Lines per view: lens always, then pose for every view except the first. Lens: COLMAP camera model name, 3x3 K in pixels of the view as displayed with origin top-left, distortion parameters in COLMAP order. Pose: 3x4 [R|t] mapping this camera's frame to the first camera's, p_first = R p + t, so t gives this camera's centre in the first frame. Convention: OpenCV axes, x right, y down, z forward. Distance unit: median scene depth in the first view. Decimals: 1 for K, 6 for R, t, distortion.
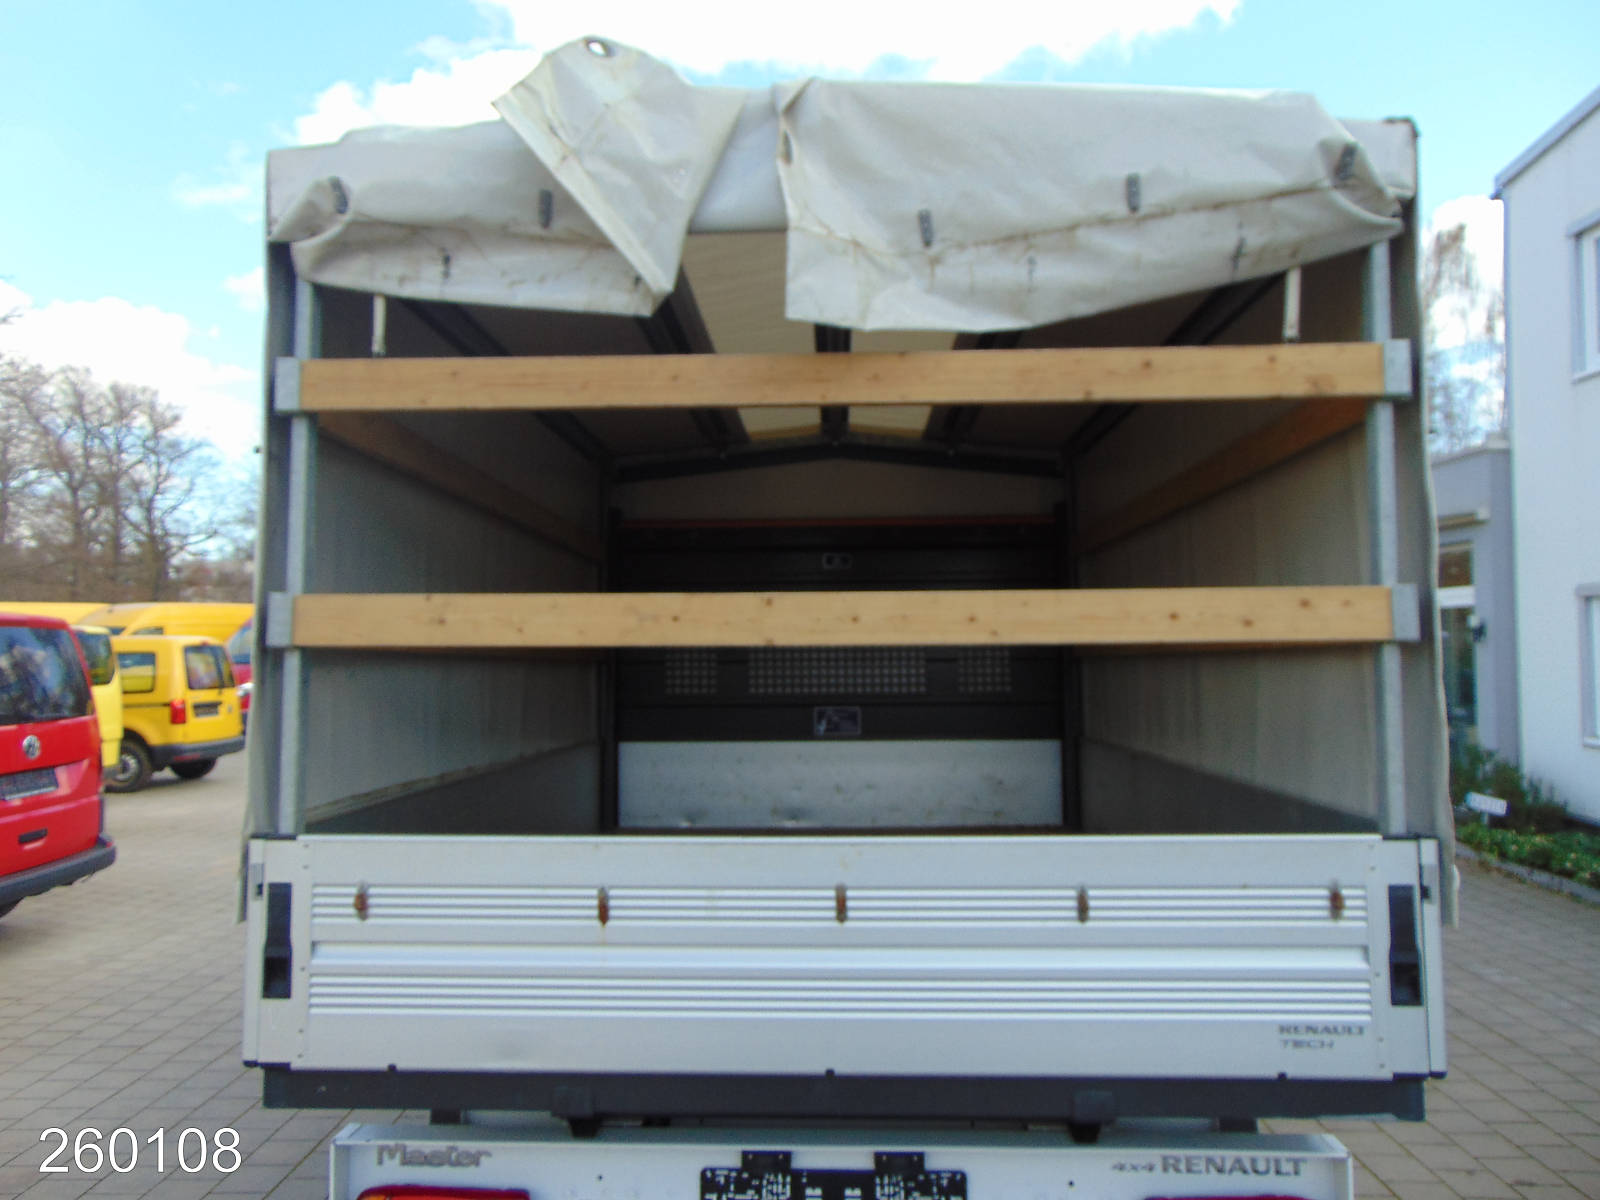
lens RADIAL K [[1175.6, 0, 798.9], [0, 1175.6, 605.1], [0, 0, 1]] dist [-0.053355, -0.002121]
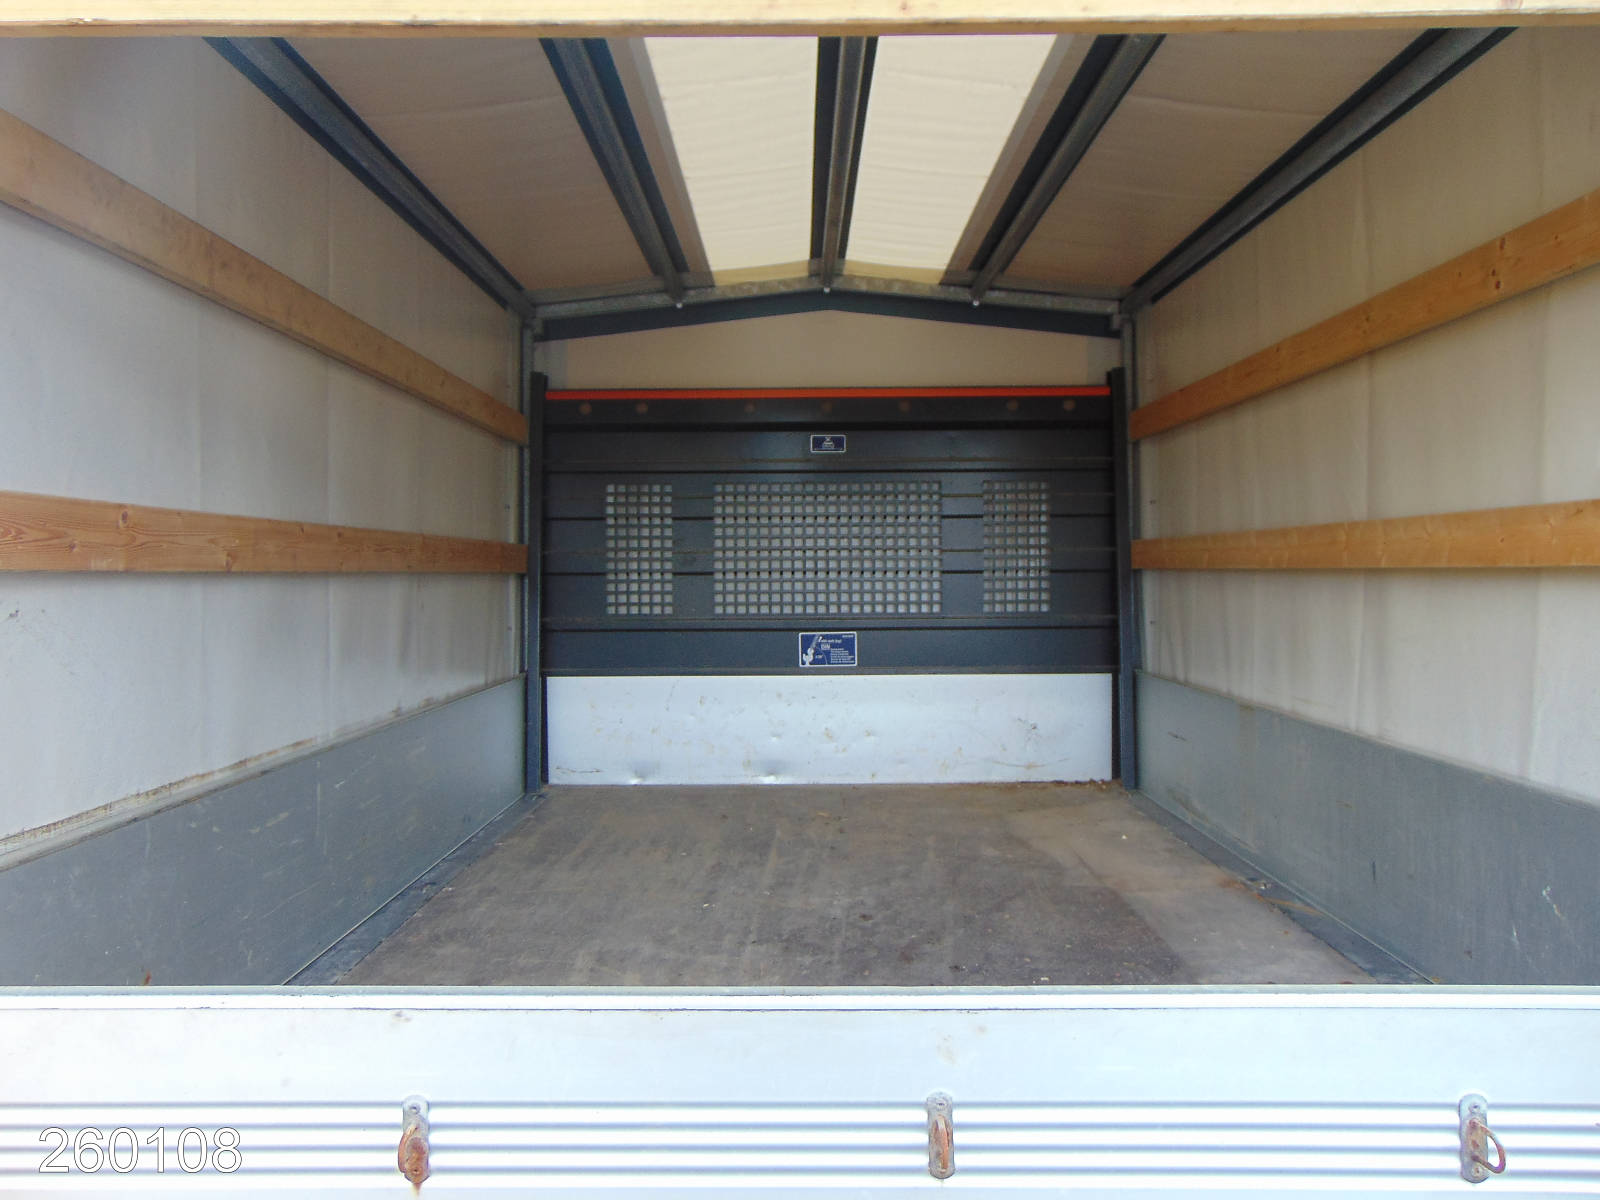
lens RADIAL K [[1175.6, 0, 797.4], [0, 1175.6, 592.1], [0, 0, 1]] dist [-0.053355, -0.002121]
pose [[0.999448, -0.000252, 0.033220, -0.013500], [-0.002154, 0.997375, 0.072372, 0.004094], [-0.033152, -0.072404, 0.996824, 0.224269]]
